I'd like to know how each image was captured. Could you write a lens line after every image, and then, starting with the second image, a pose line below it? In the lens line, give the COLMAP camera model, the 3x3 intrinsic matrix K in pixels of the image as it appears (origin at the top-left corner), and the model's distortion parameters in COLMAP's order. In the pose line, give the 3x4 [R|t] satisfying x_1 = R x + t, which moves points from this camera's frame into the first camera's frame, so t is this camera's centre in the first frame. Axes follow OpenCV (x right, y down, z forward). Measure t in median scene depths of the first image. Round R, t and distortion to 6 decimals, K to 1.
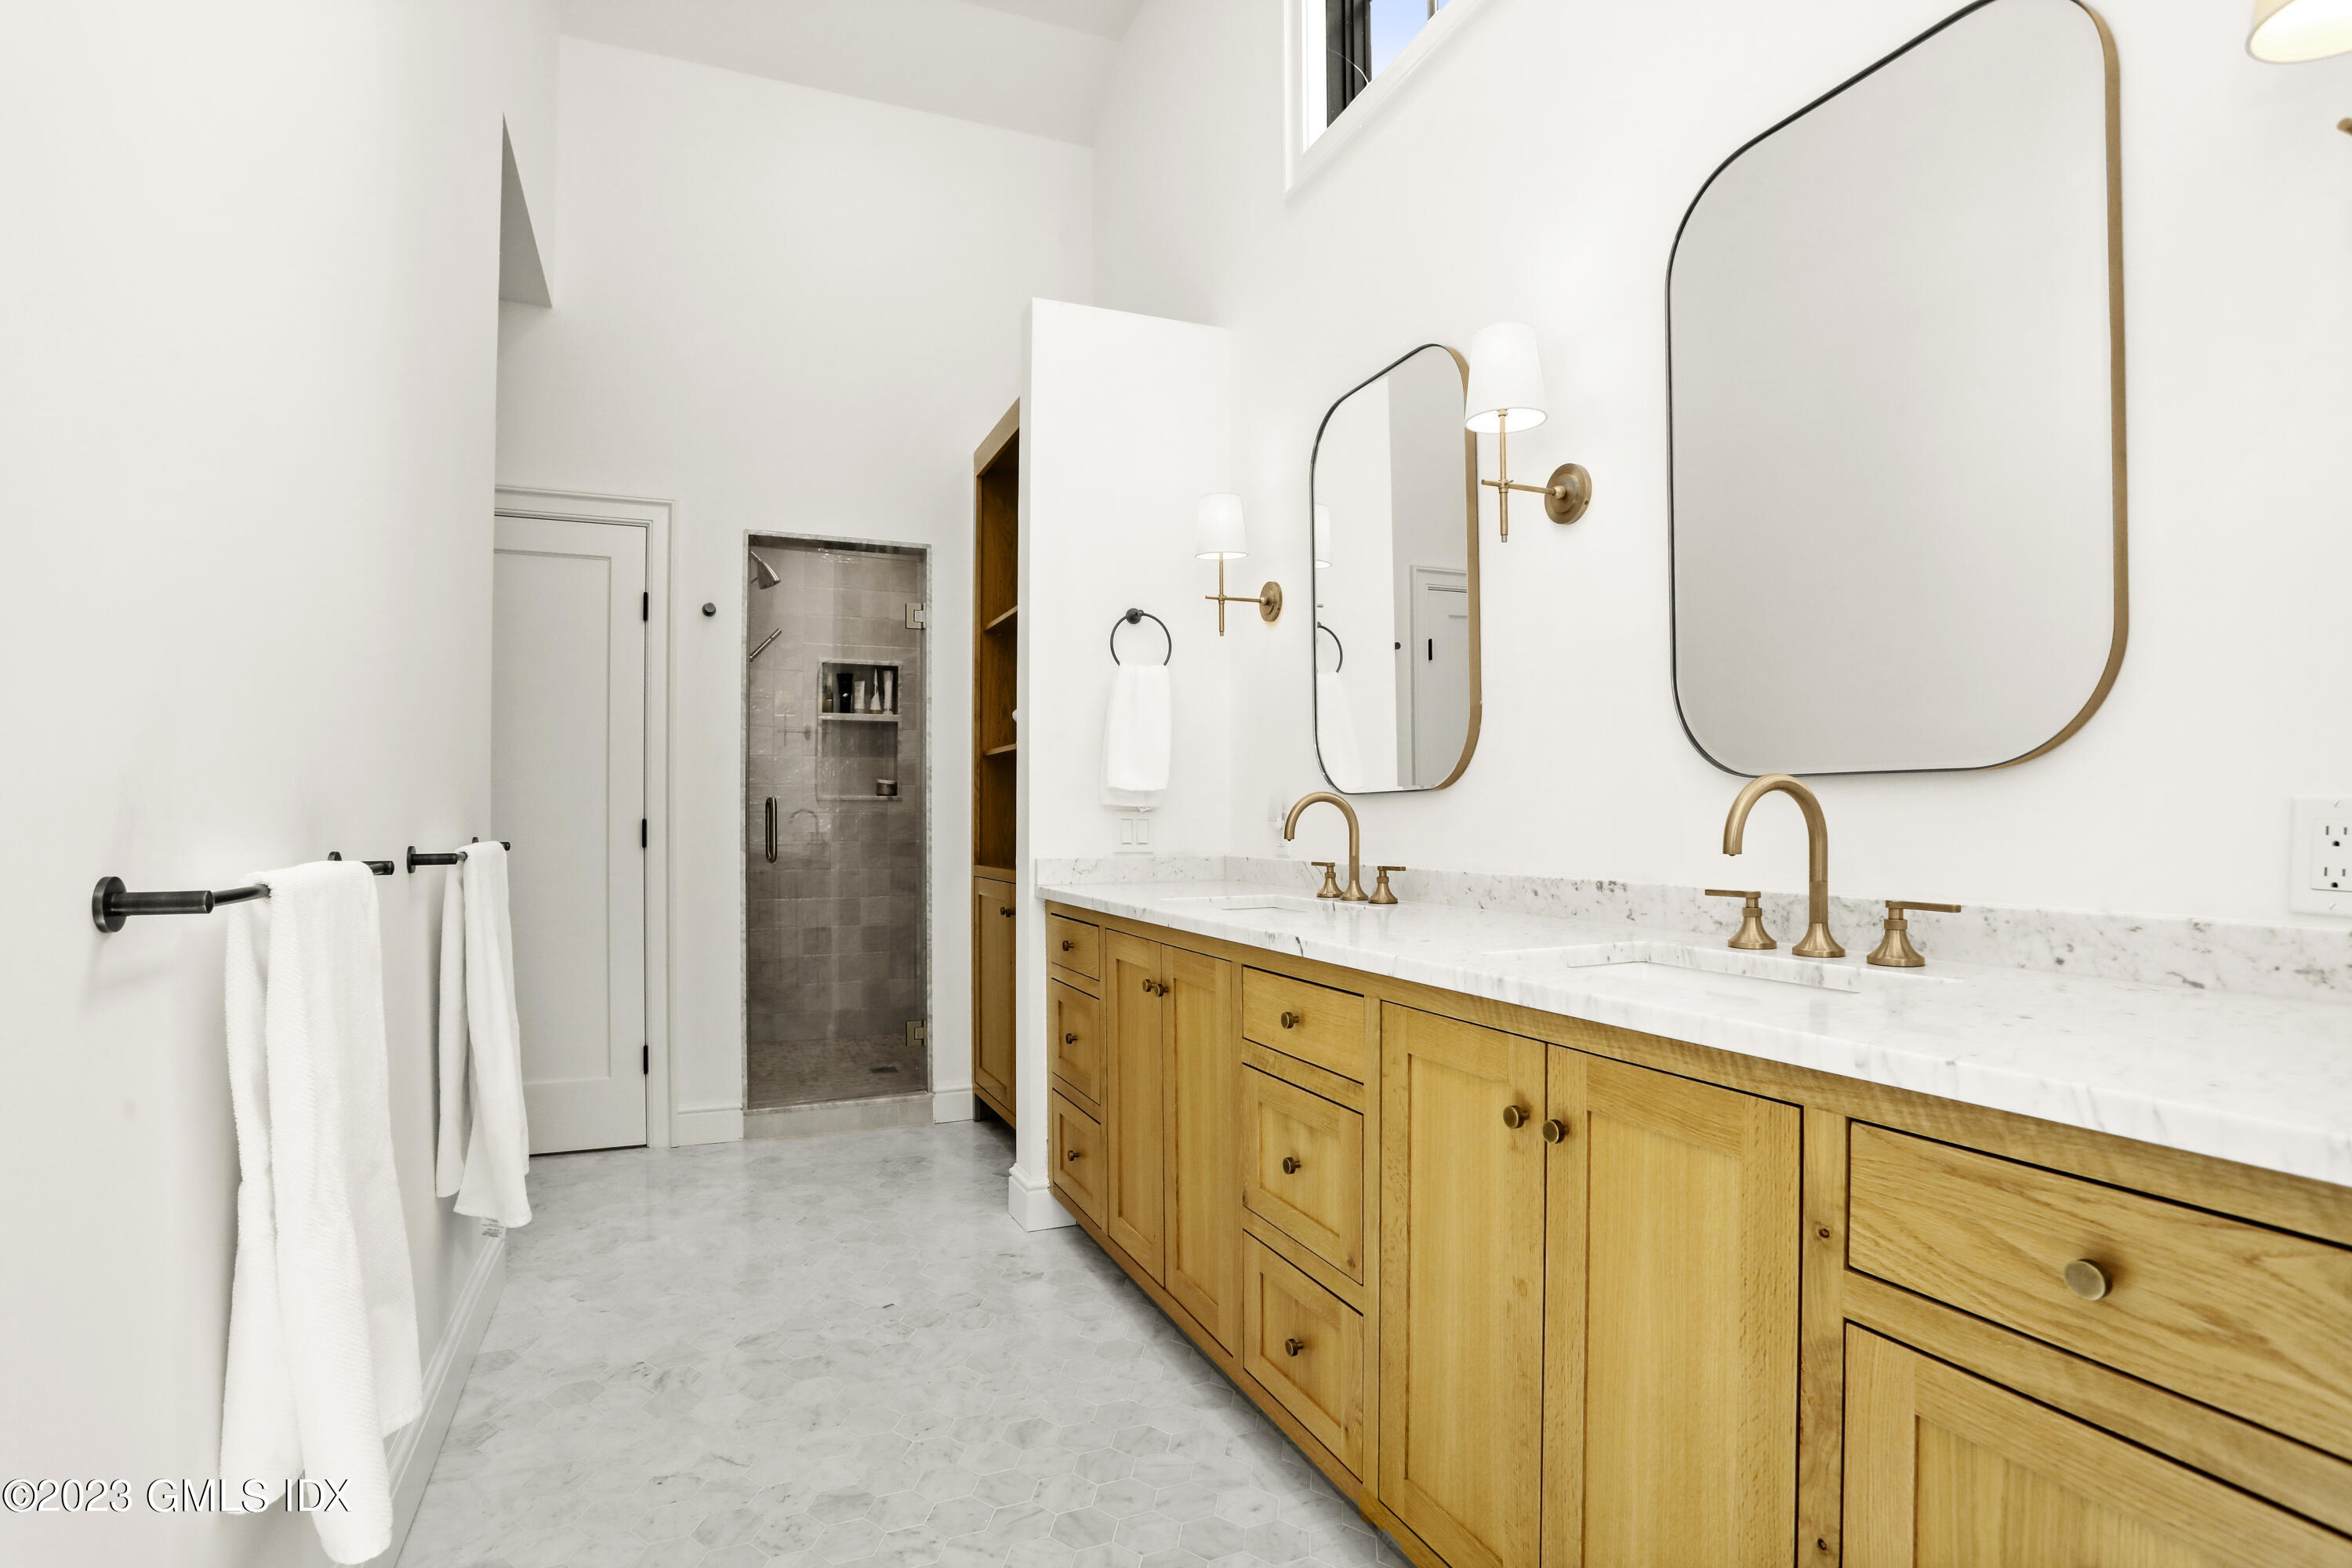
lens RADIAL K [[1160.2, 0, 1161.0], [0, 1160.2, 814.8], [0, 0, 1]] dist [-0.076046, 0.034228]
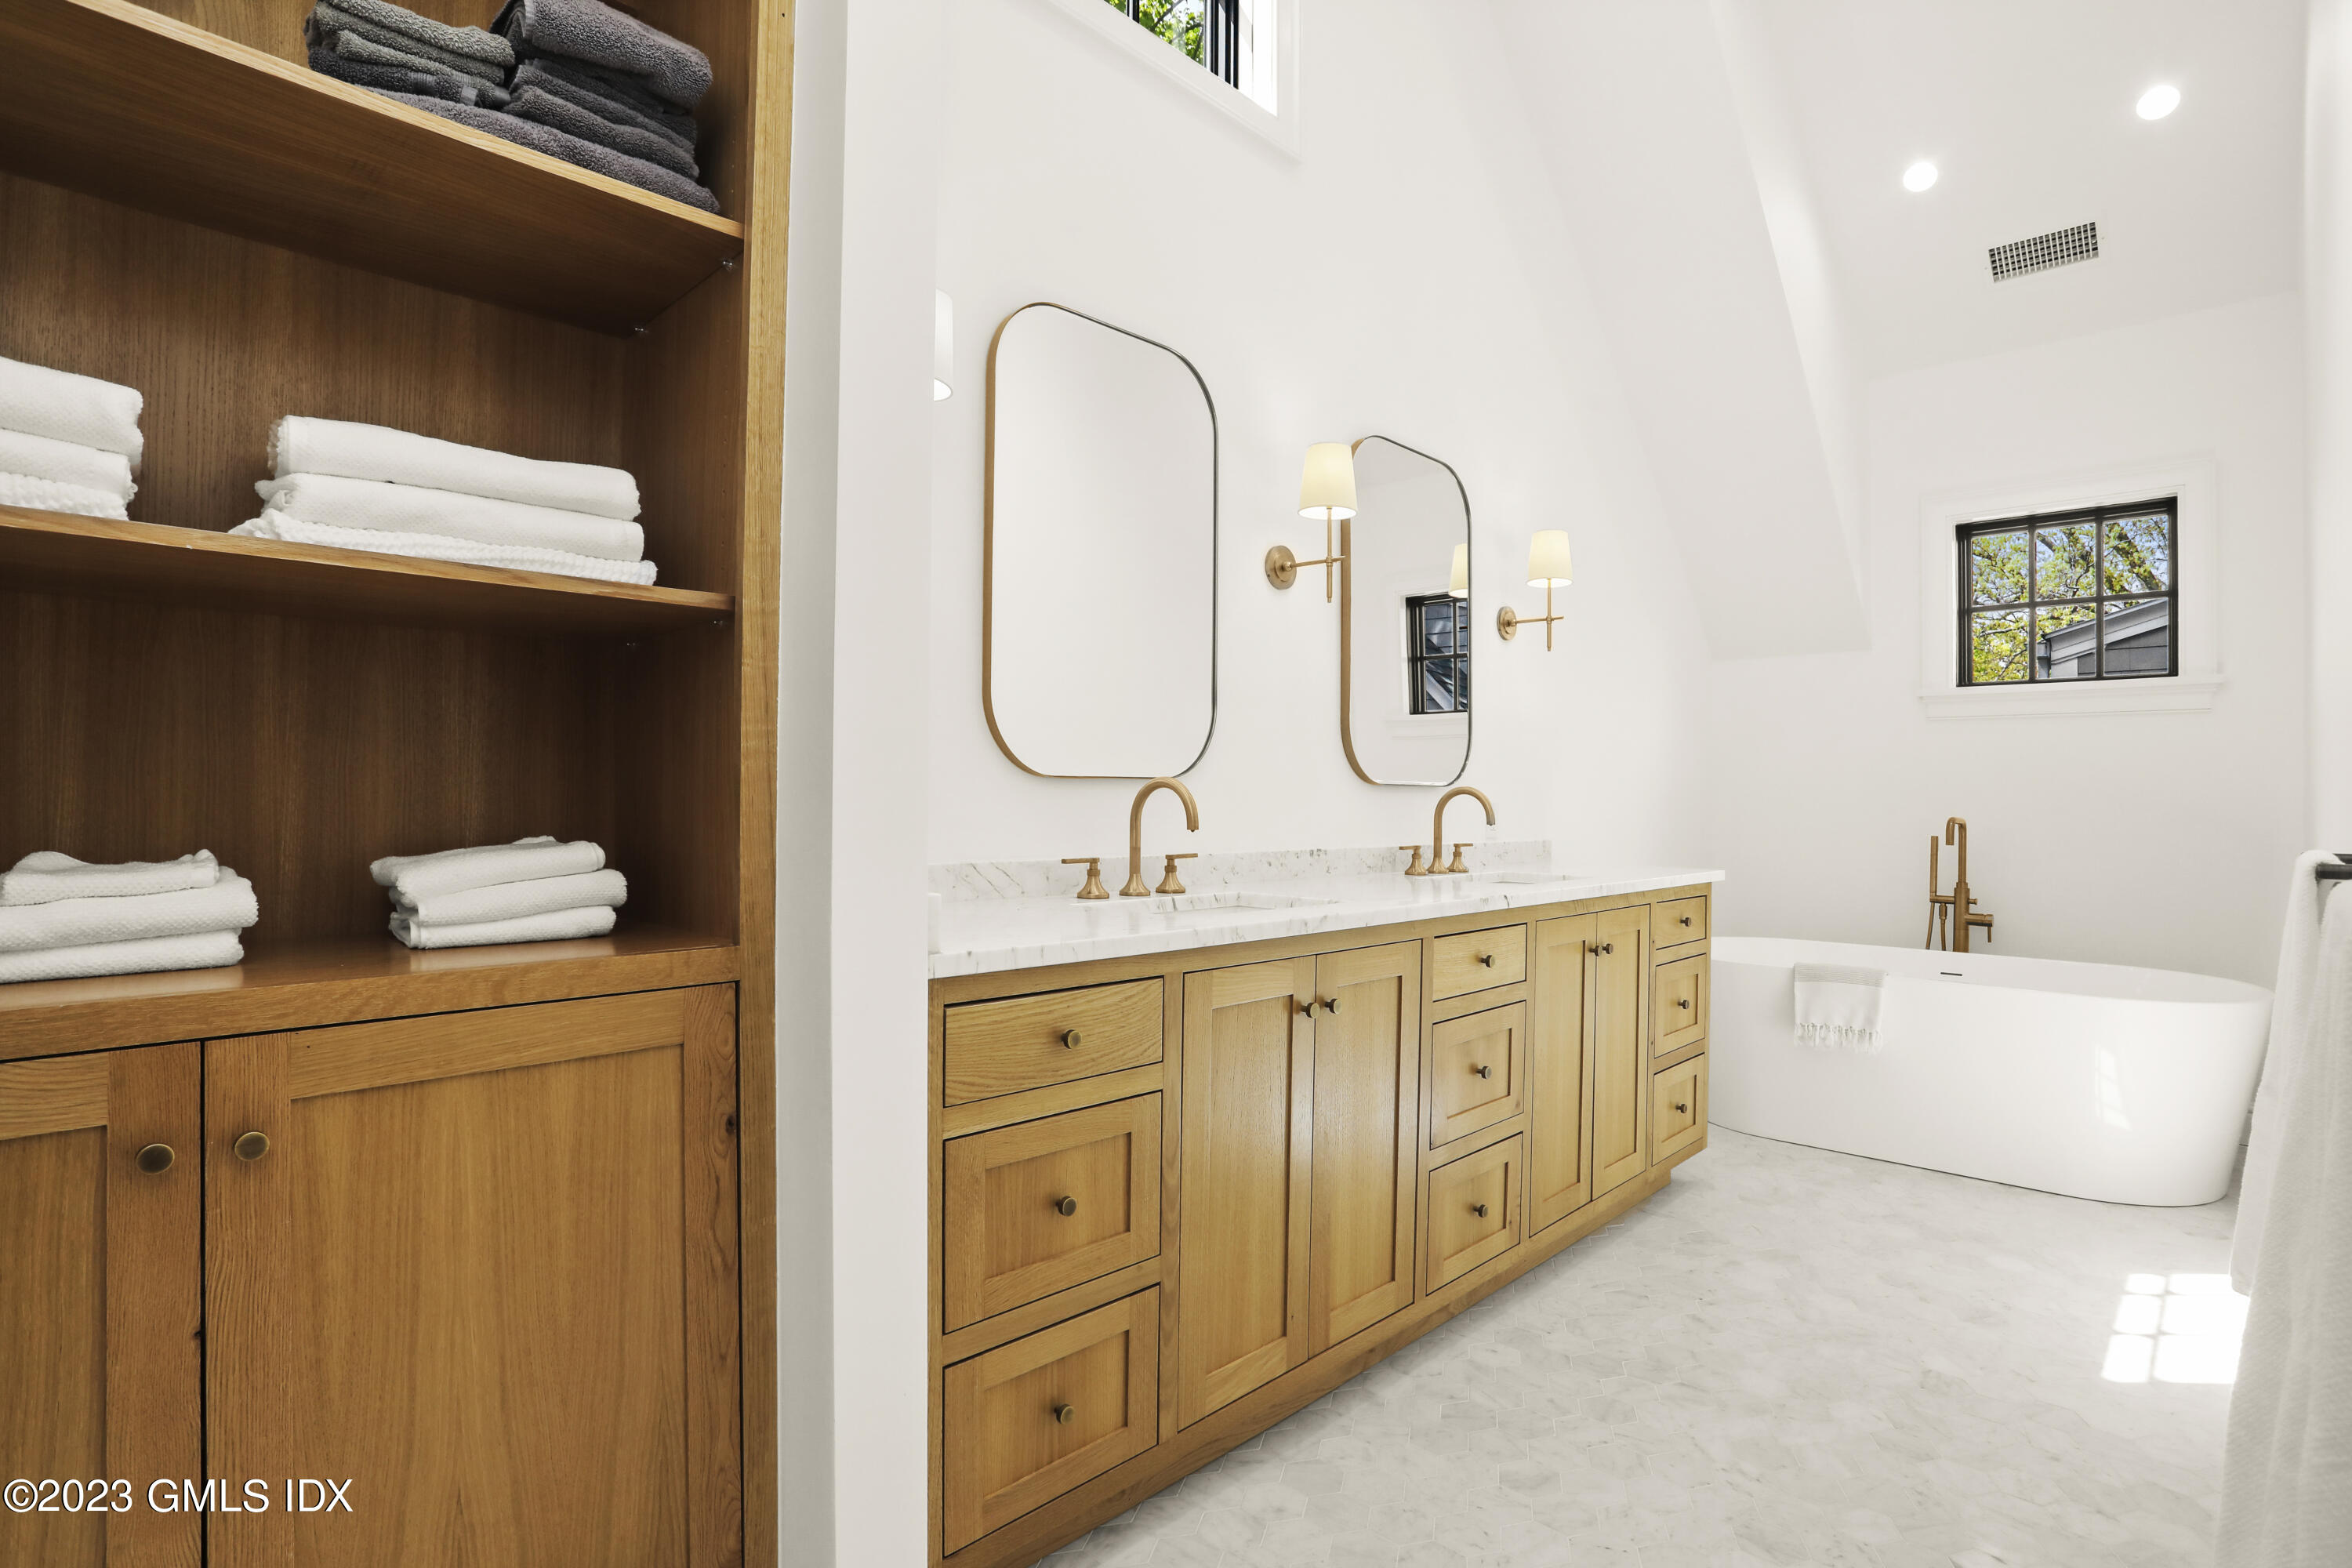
lens RADIAL K [[1160.2, 0, 1161.0], [0, 1160.2, 814.8], [0, 0, 1]] dist [-0.076046, 0.034228]
pose [[-0.383083, -0.024280, 0.923395, -0.831965], [-0.019288, 0.999647, 0.018283, -0.008461], [-0.923513, -0.010806, -0.383416, 1.627806]]
